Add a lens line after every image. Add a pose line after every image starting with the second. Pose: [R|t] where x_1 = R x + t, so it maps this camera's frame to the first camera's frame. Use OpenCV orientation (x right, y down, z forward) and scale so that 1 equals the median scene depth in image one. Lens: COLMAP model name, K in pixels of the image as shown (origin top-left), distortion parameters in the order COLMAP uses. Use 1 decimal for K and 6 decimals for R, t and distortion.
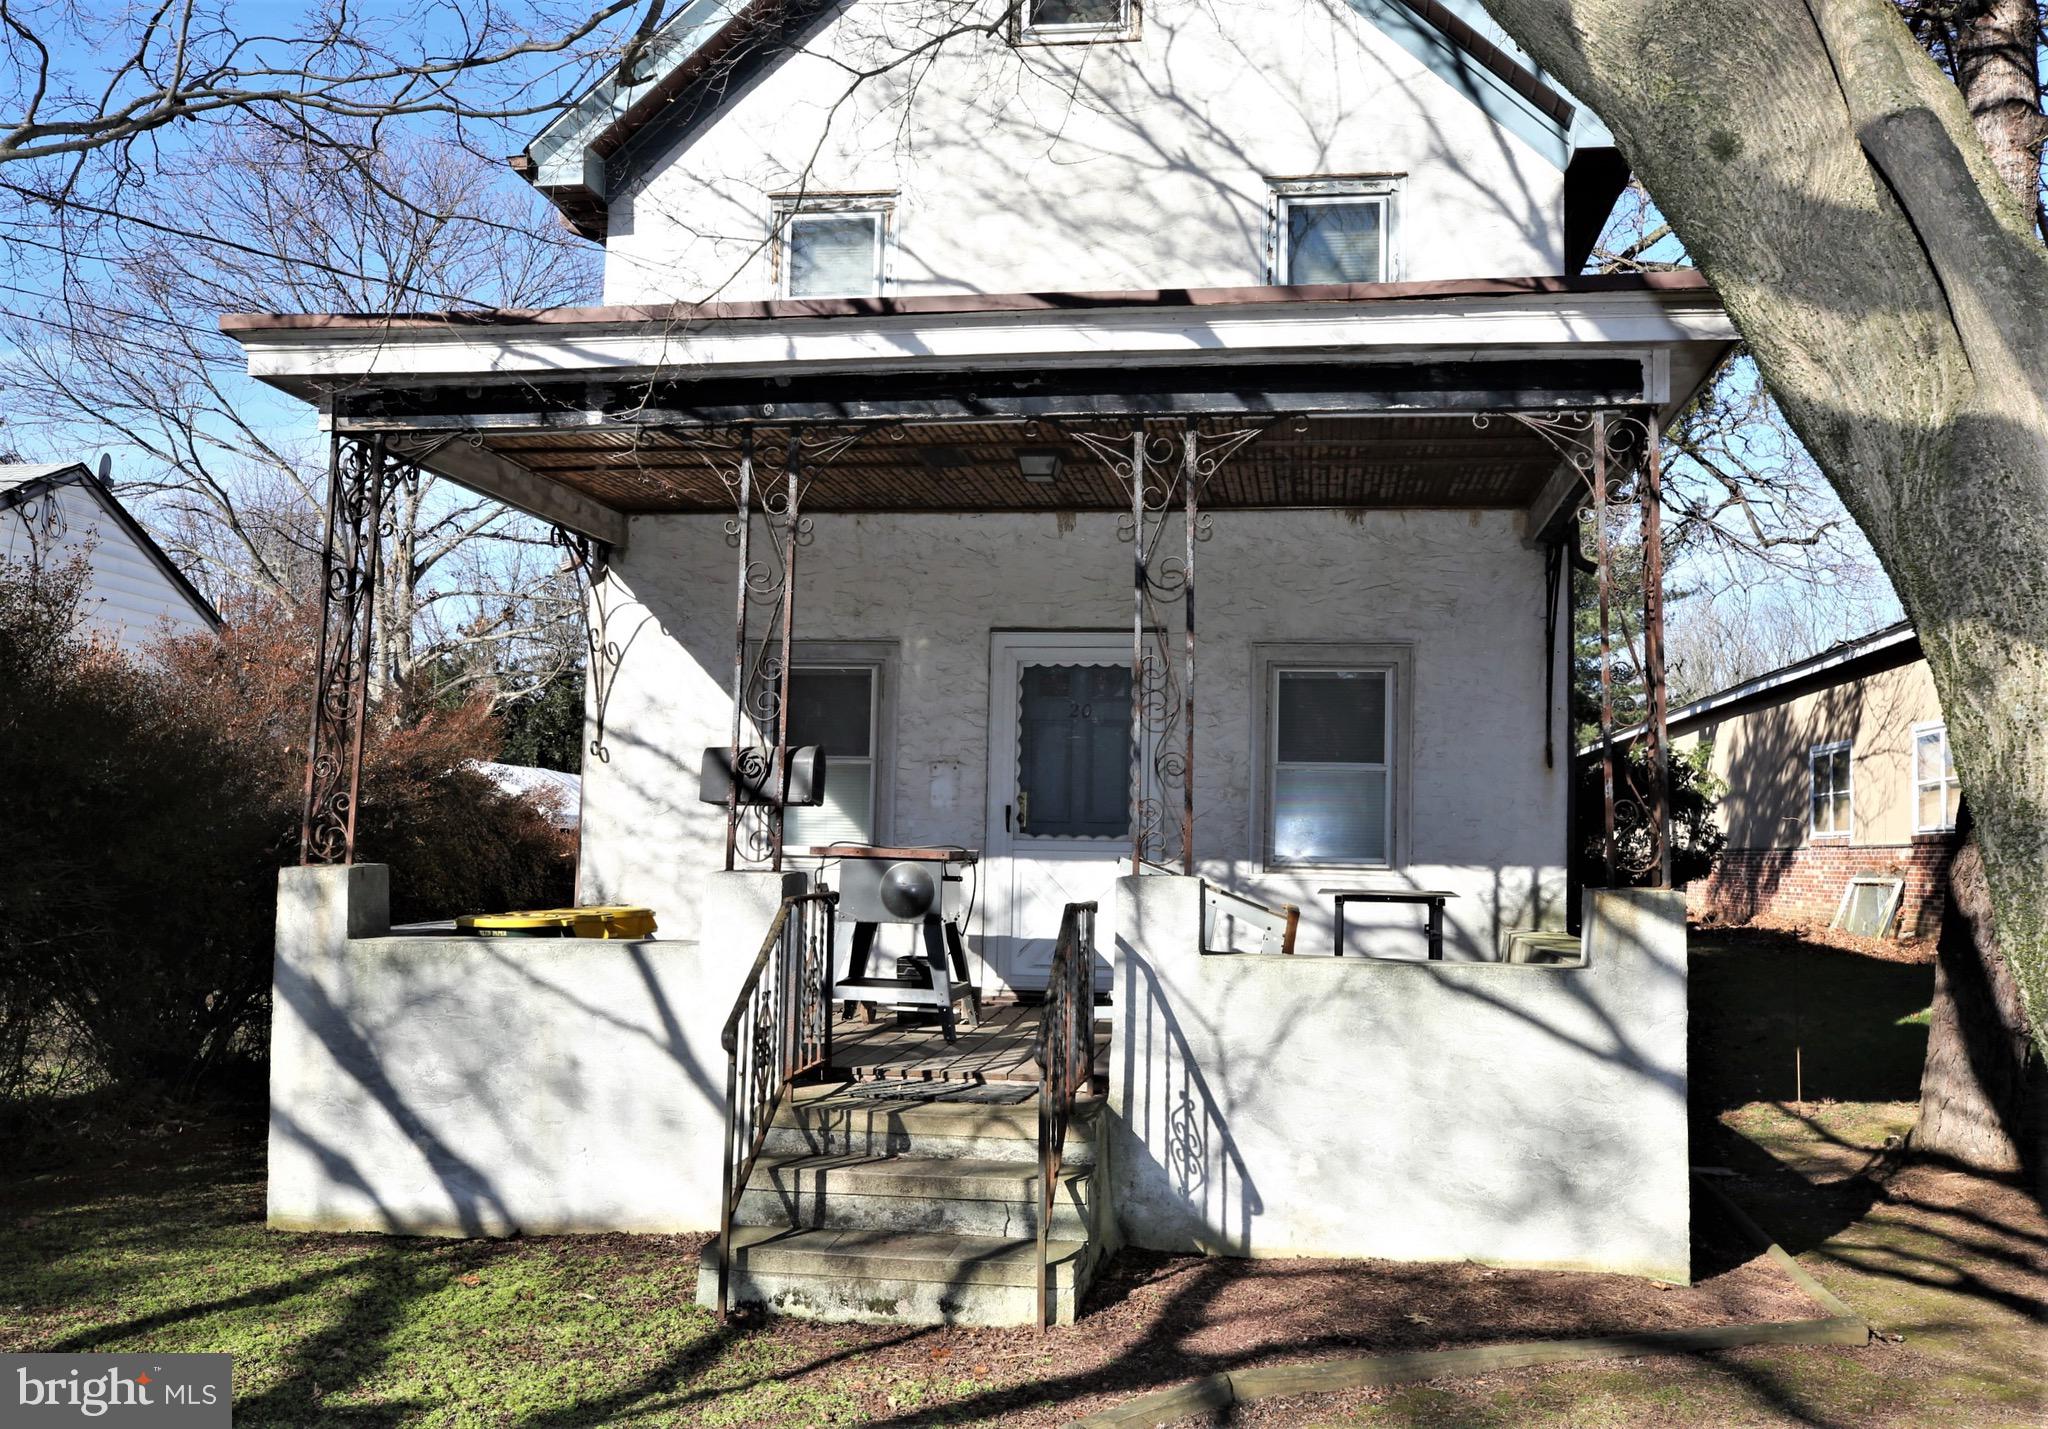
lens RADIAL K [[1533.6, 0, 1022.1], [0, 1533.6, 720.5], [0, 0, 1]] dist [0.020832, 0.002475]
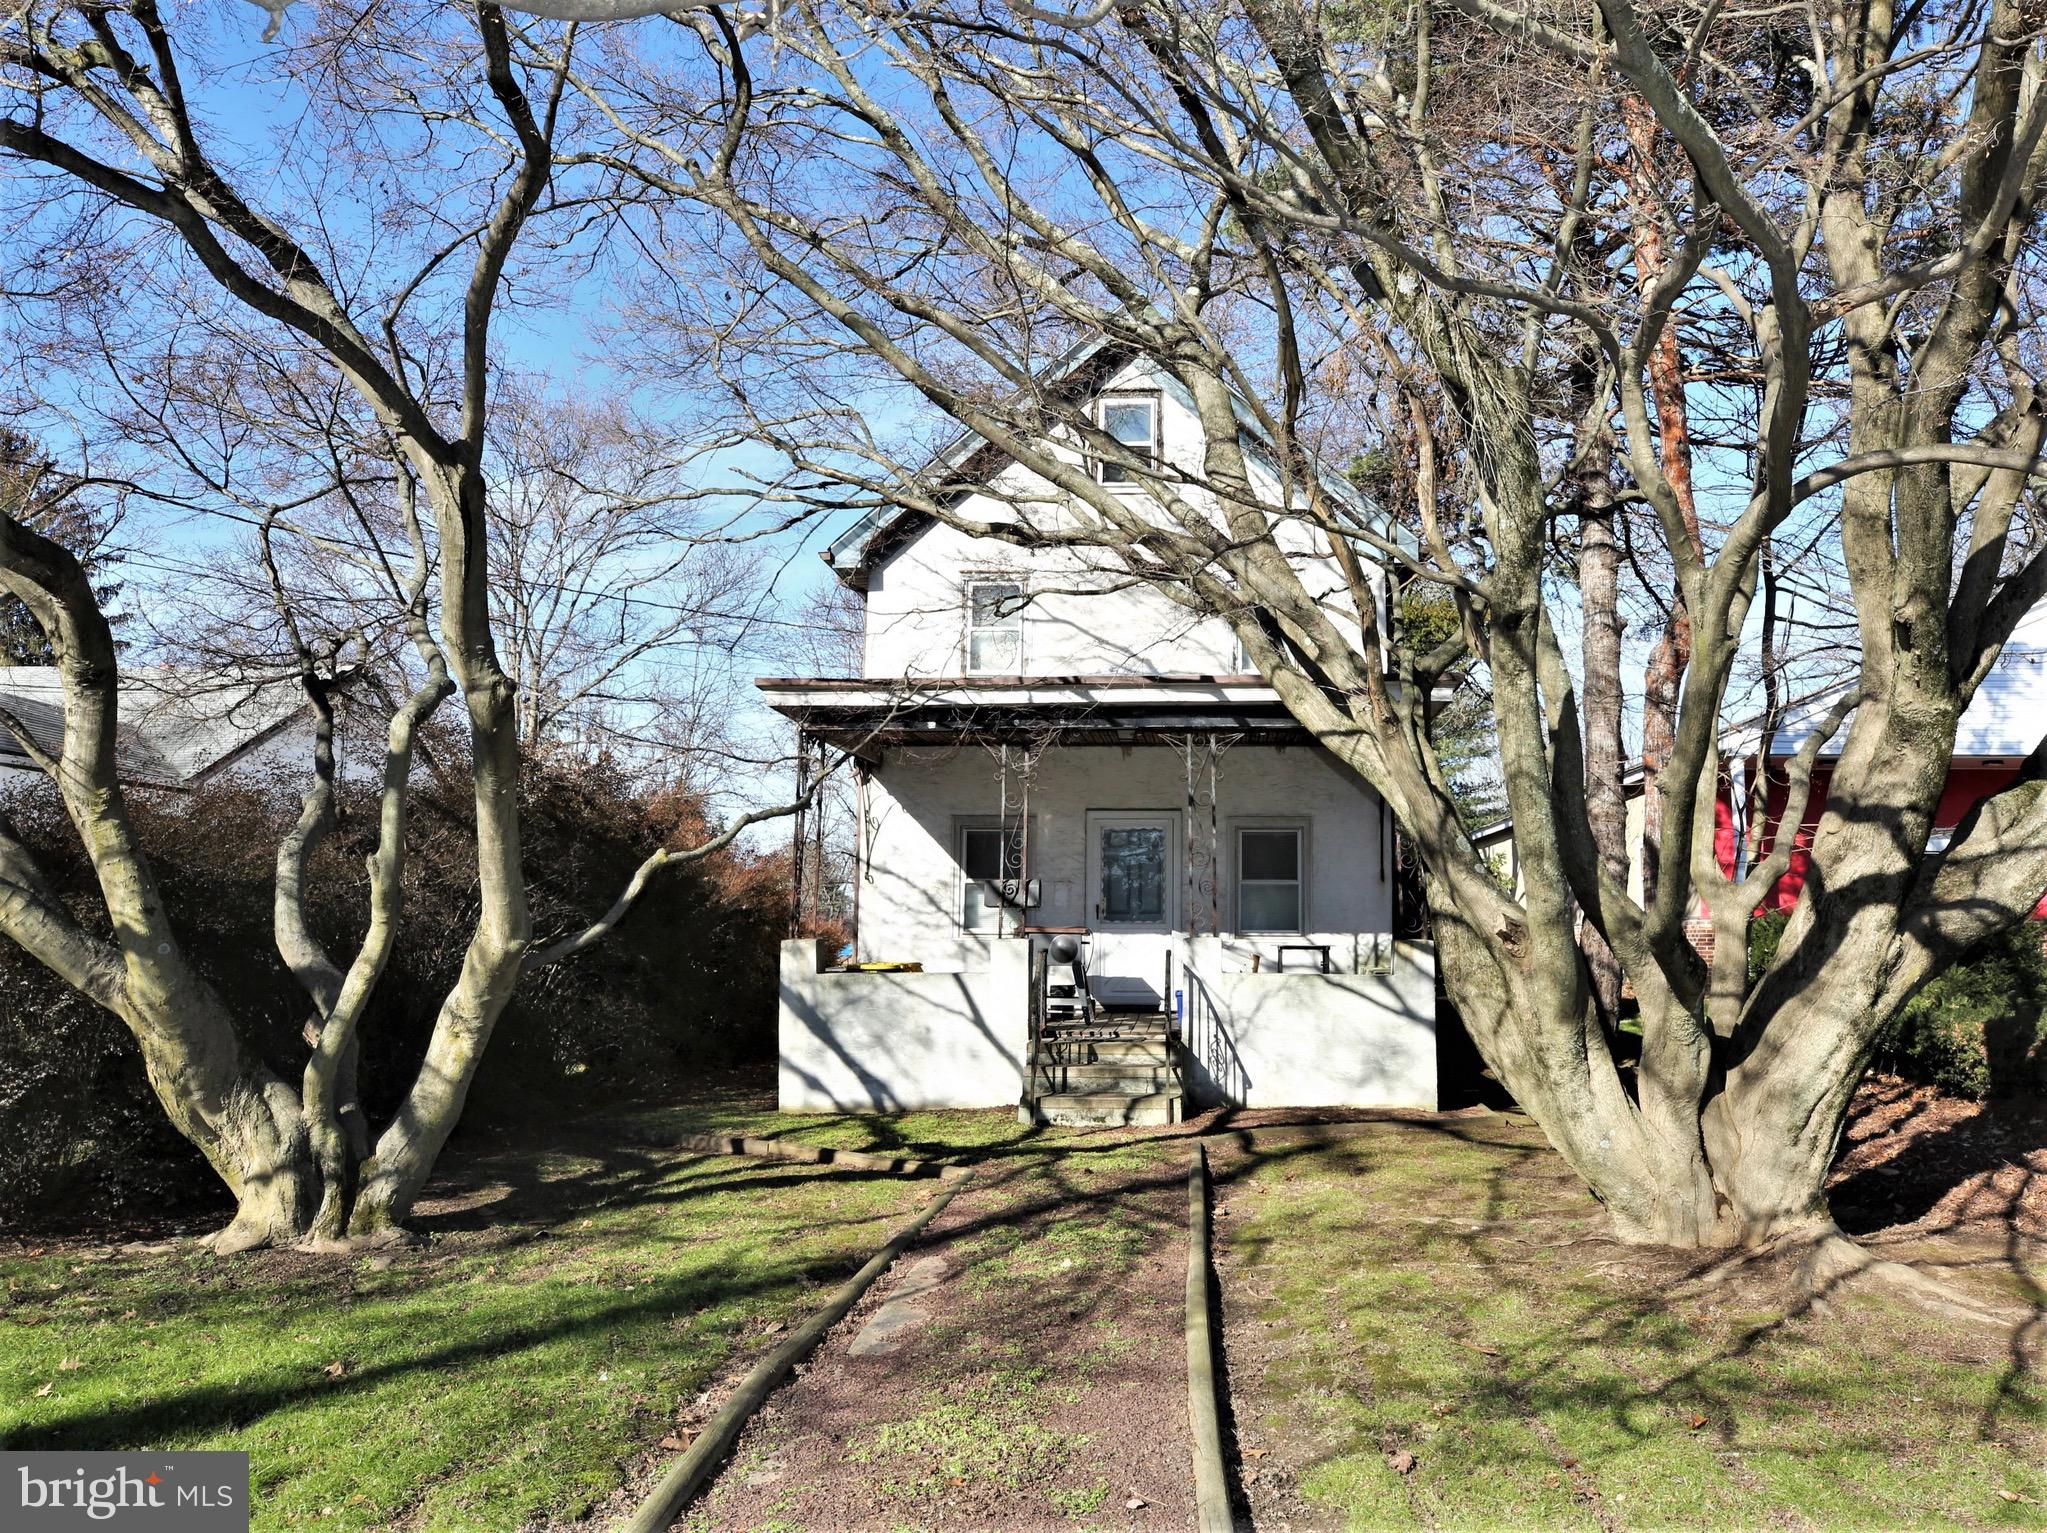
lens RADIAL K [[1434.0, 0, 1023.5], [0, 1434.0, 766.5], [0, 0, 1]] dist [0.002594, 0.000133]
pose [[0.998107, -0.006081, 0.061203, -0.278189], [0.008216, 0.999365, -0.034682, -0.071622], [-0.060954, 0.035119, 0.997523, -0.999275]]
